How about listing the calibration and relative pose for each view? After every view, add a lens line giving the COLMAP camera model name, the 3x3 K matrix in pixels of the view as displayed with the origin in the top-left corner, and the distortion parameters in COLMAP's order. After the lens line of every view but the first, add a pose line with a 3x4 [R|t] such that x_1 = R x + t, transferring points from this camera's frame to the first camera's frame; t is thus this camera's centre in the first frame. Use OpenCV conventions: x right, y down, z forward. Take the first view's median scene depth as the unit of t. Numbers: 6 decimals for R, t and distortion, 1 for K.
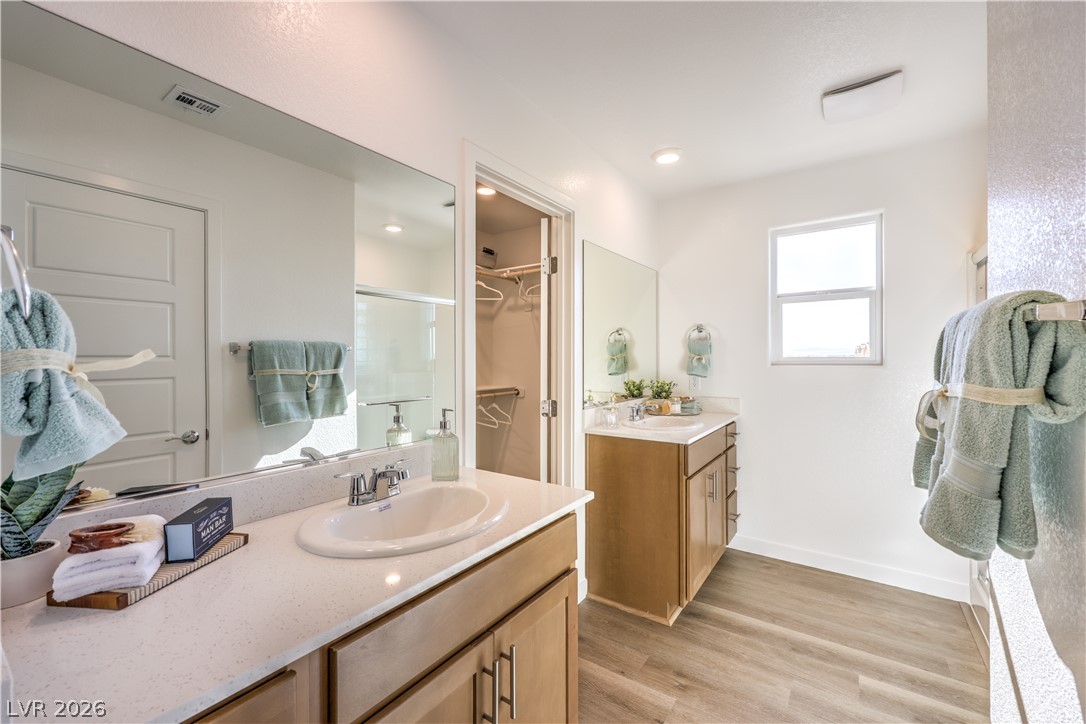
lens RADIAL K [[443.5, 0, 544.1], [0, 443.5, 362.1], [0, 0, 1]] dist [0.001015, 0.000234]
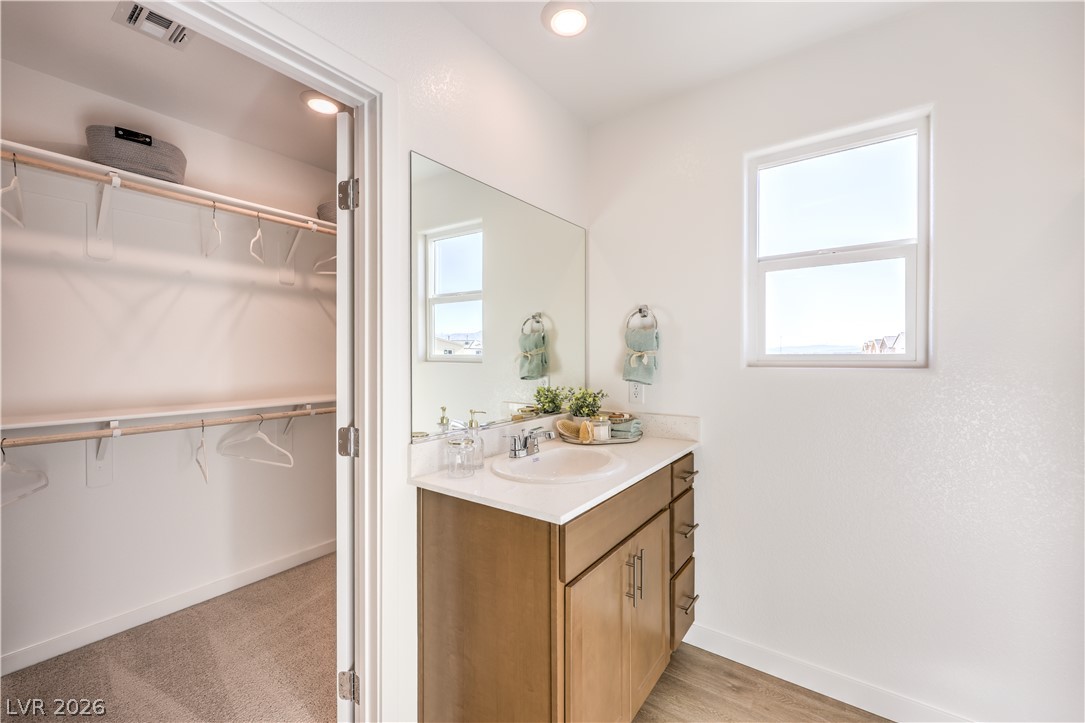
lens RADIAL K [[443.1, 0, 540.8], [0, 443.1, 362.0], [0, 0, 1]] dist [0.001015, 0.000234]
pose [[0.999889, 0.002667, -0.014633, 0.216943], [-0.002579, 0.999978, 0.006074, -0.003255], [0.014648, -0.006036, 0.999874, 0.344296]]
